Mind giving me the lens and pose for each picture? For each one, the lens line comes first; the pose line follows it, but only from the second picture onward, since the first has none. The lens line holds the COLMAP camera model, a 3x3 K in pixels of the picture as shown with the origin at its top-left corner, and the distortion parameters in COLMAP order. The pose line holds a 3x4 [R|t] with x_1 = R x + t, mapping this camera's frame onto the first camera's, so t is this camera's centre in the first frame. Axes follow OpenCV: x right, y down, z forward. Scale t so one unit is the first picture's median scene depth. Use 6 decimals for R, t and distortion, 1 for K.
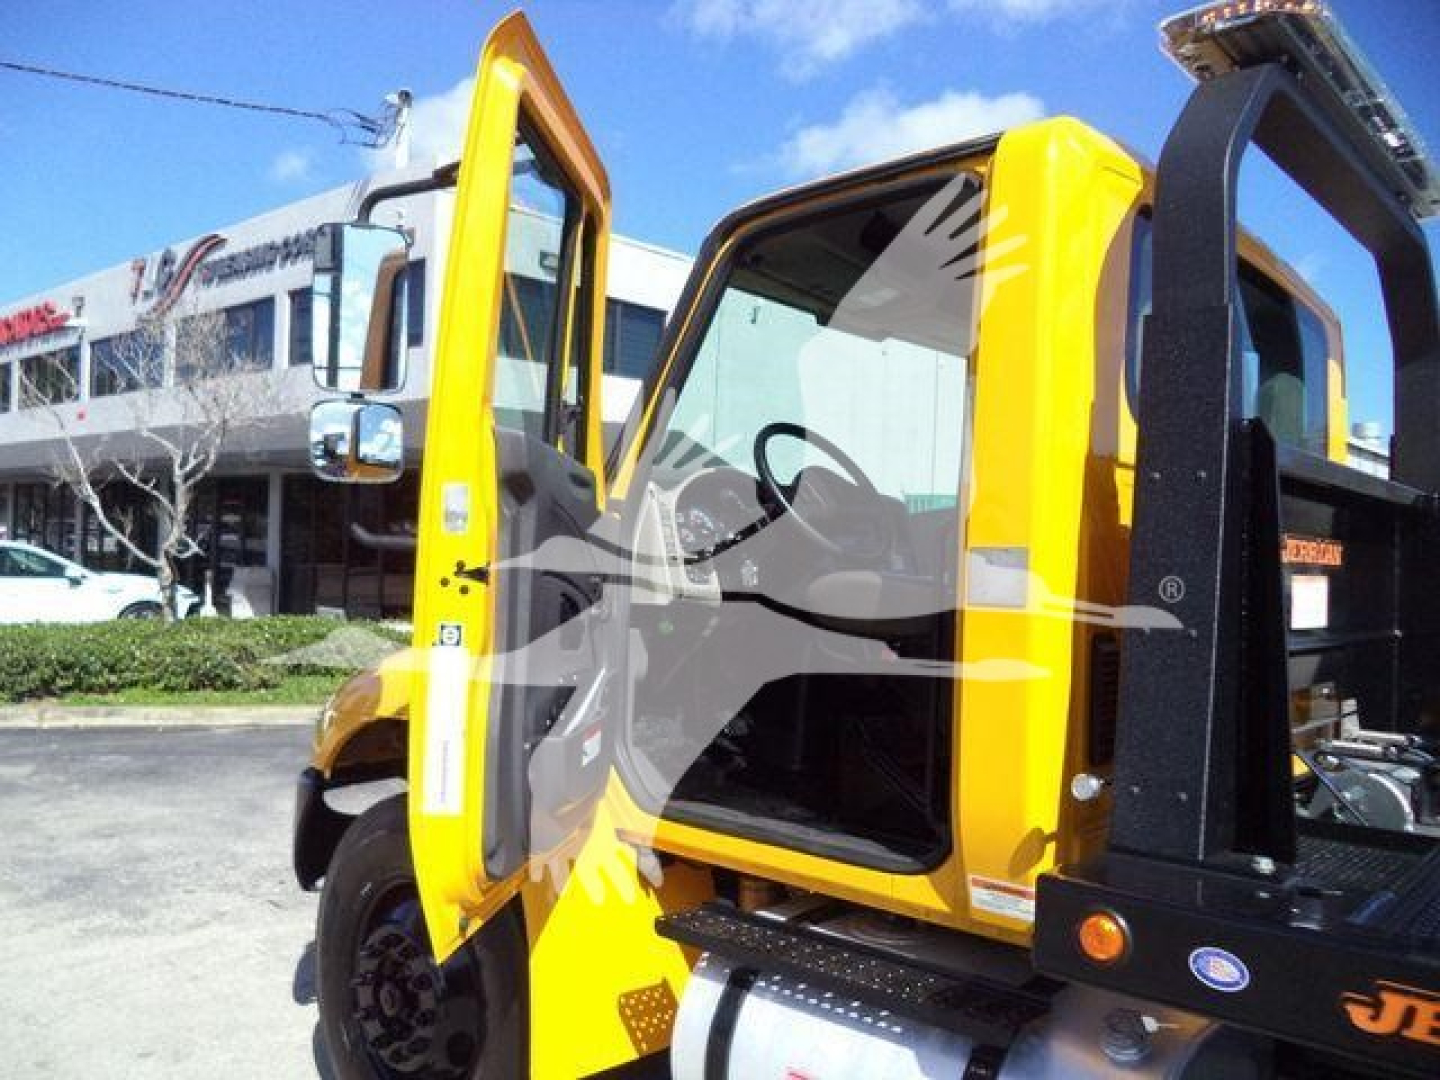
lens RADIAL K [[1145.1, 0, 729.6], [0, 1145.1, 538.0], [0, 0, 1]] dist [-0.016297, -0.011901]
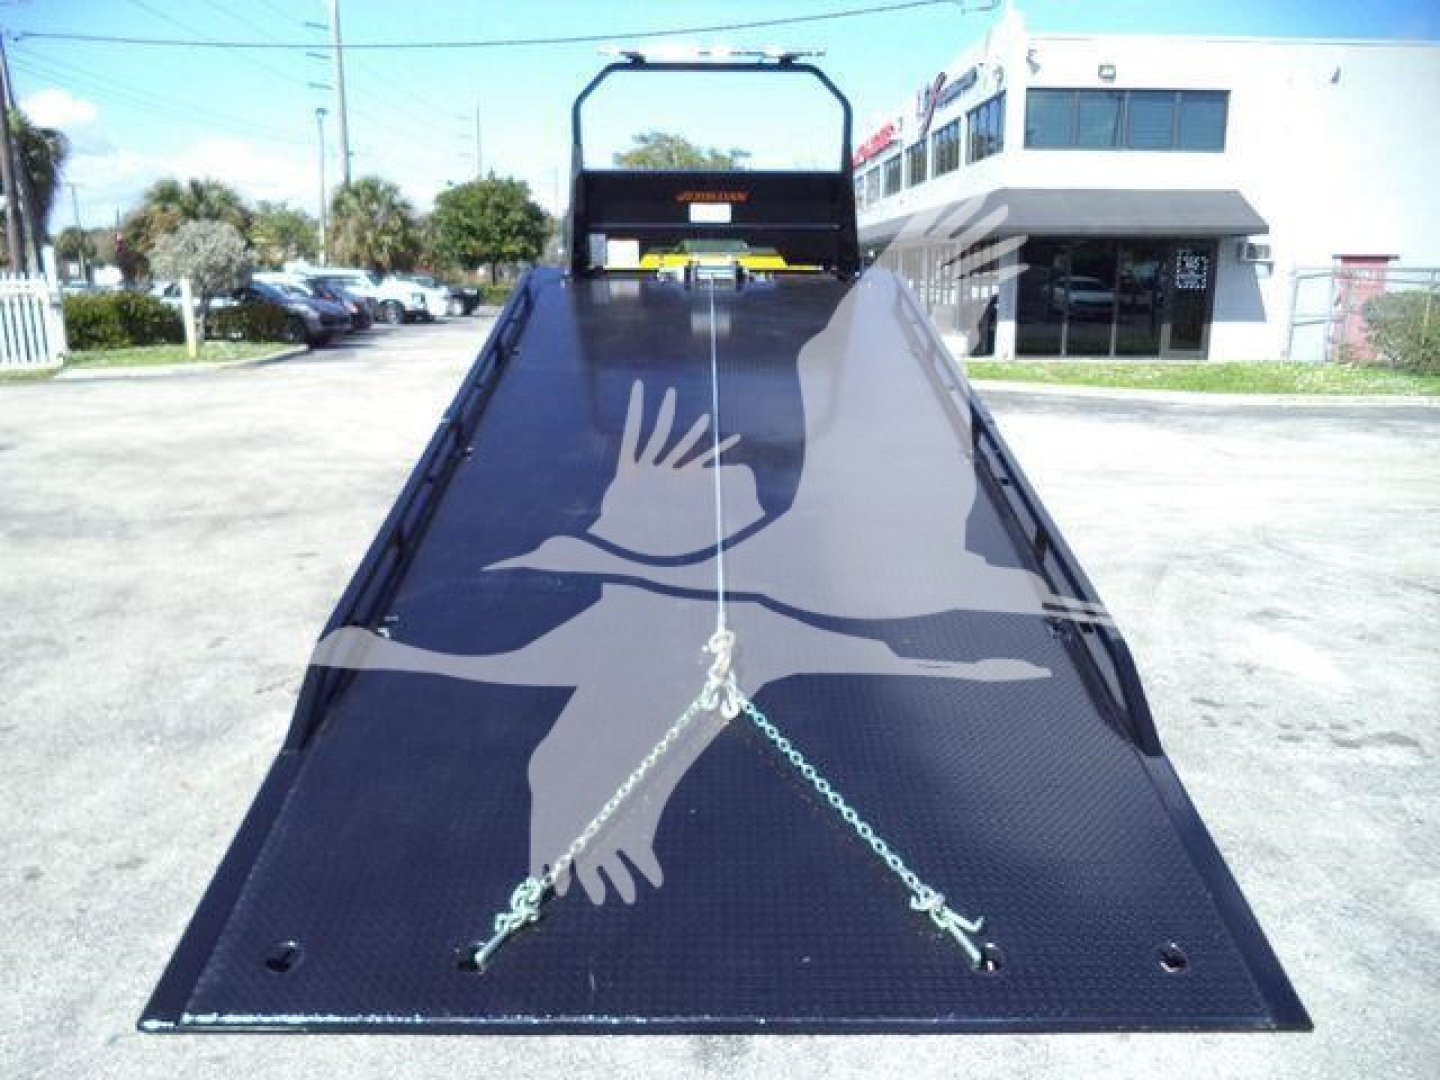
lens RADIAL K [[1145.1, 0, 729.6], [0, 1145.1, 538.0], [0, 0, 1]] dist [-0.016297, -0.011901]
pose [[0.687258, 0.130220, -0.714646, 0.487581], [0.027782, 0.978369, 0.204992, 0.007946], [0.725882, -0.160737, 0.668775, -0.264955]]
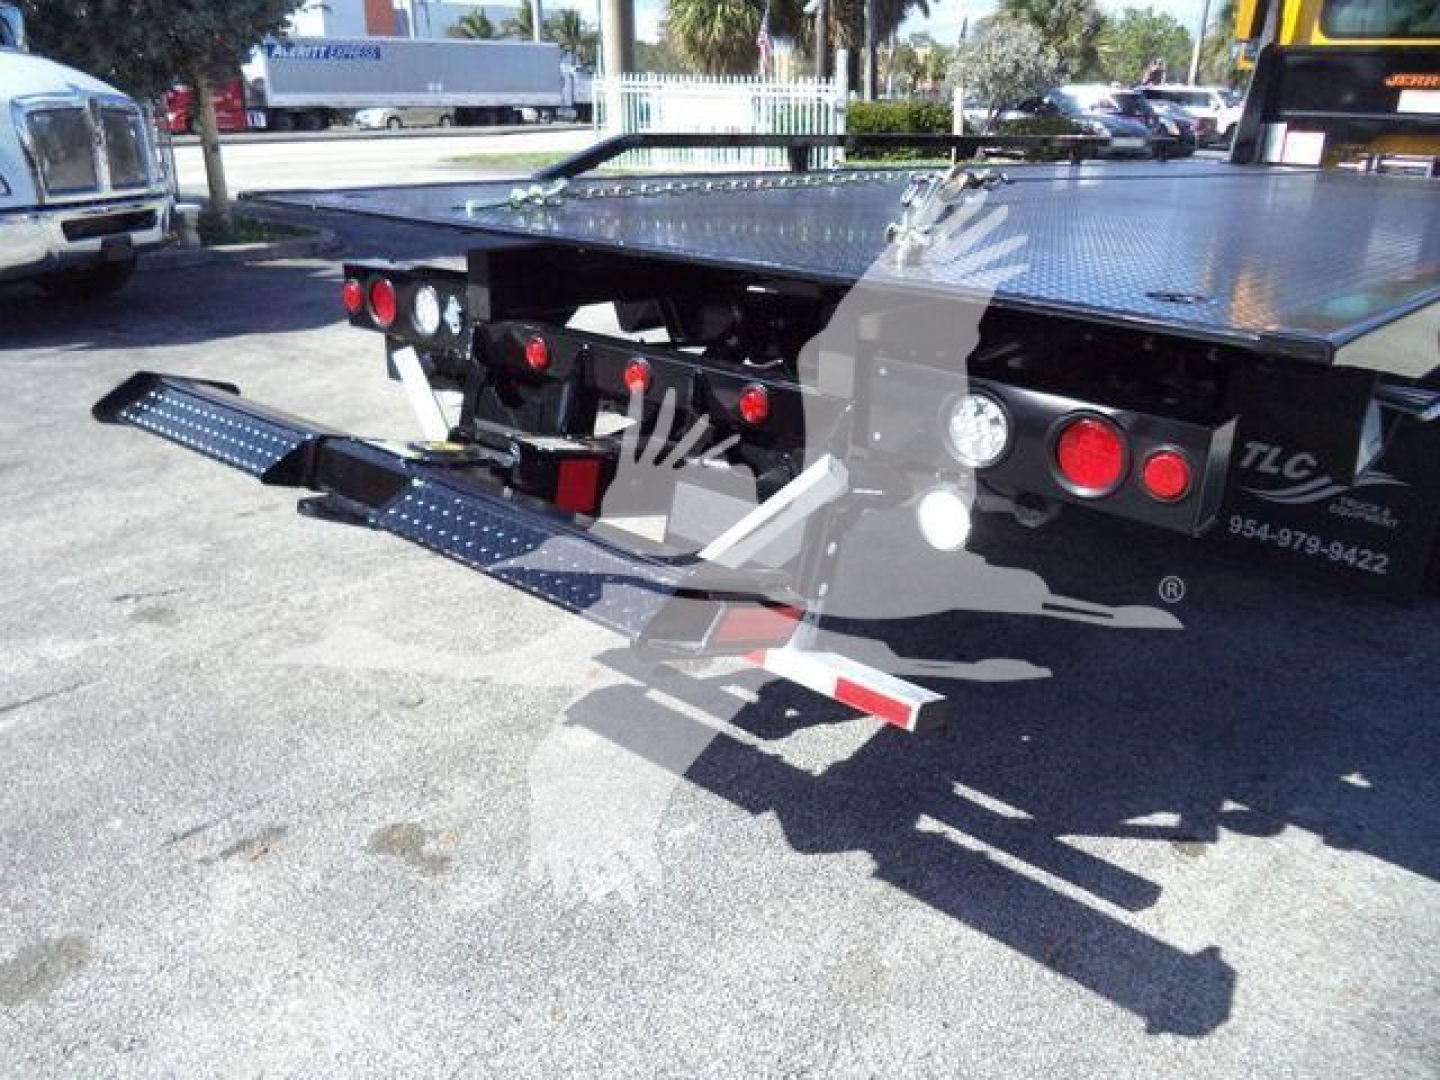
lens RADIAL K [[1172.0, 0, 751.5], [0, 1172.0, 546.1], [0, 0, 1]] dist [-0.031117, 0.001062]
pose [[0.034812, 0.332974, -0.942293, 0.426594], [-0.006772, 0.942922, 0.332946, 0.016689], [0.999371, -0.005209, 0.035080, -0.094588]]
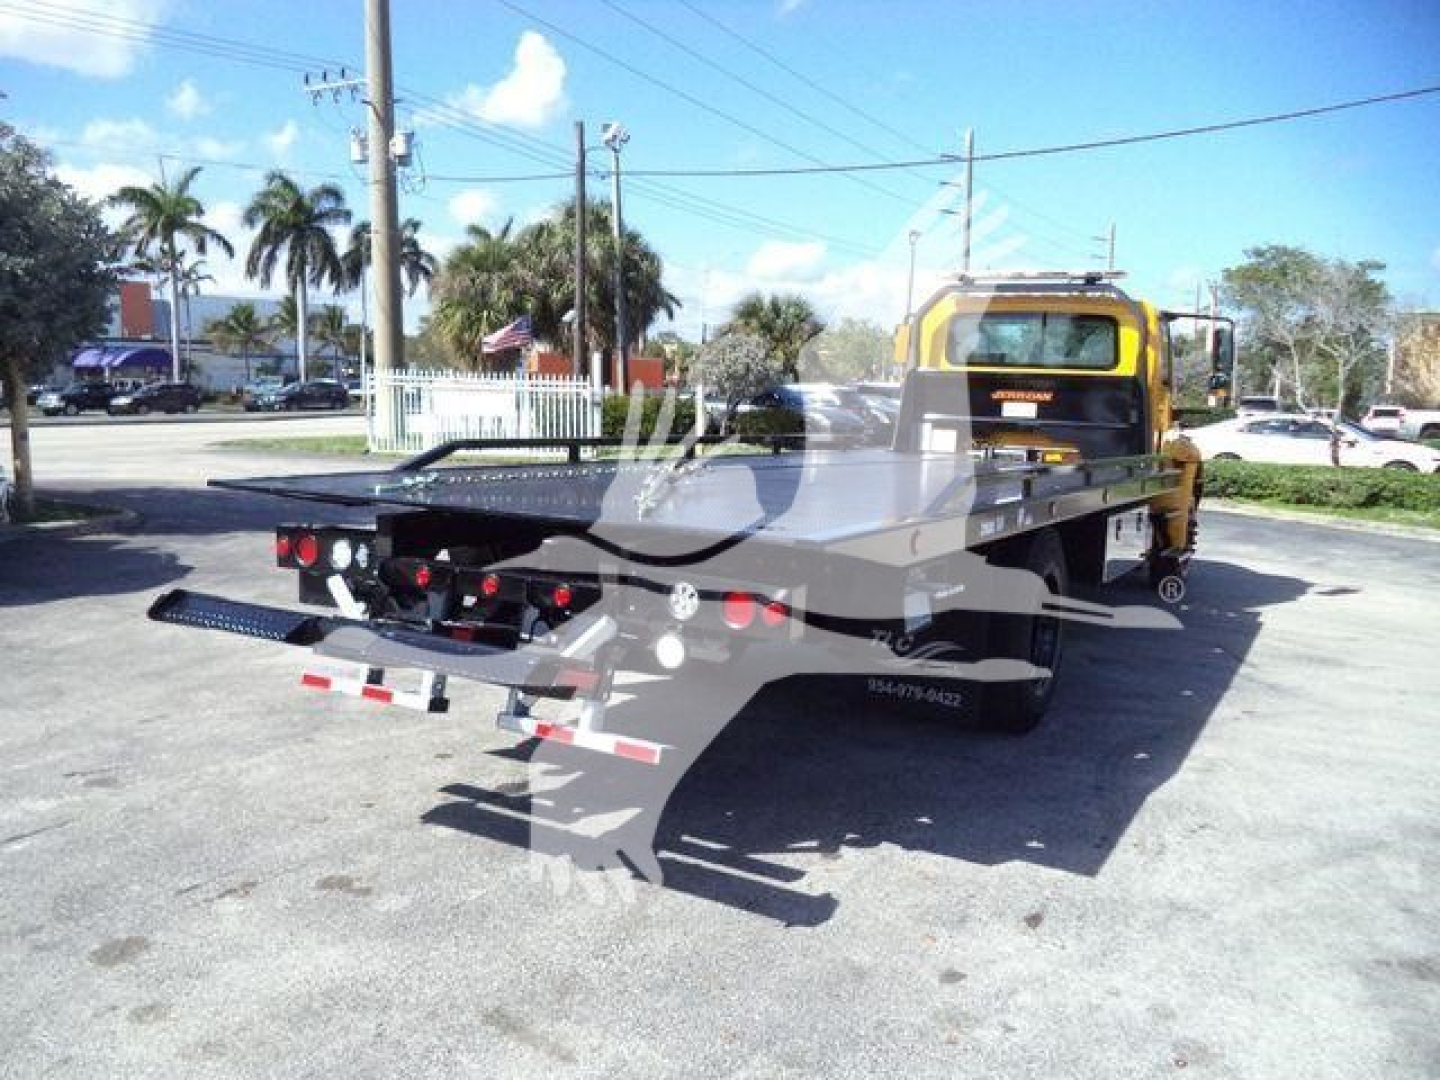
lens RADIAL K [[1160.0, 0, 761.0], [0, 1160.0, 543.8], [0, 0, 1]] dist [-0.017080, -0.014391]
pose [[0.244310, 0.104821, -0.964015, 0.511113], [-0.012223, 0.994394, 0.105027, 0.011470], [0.969620, -0.013876, 0.244222, -0.105324]]
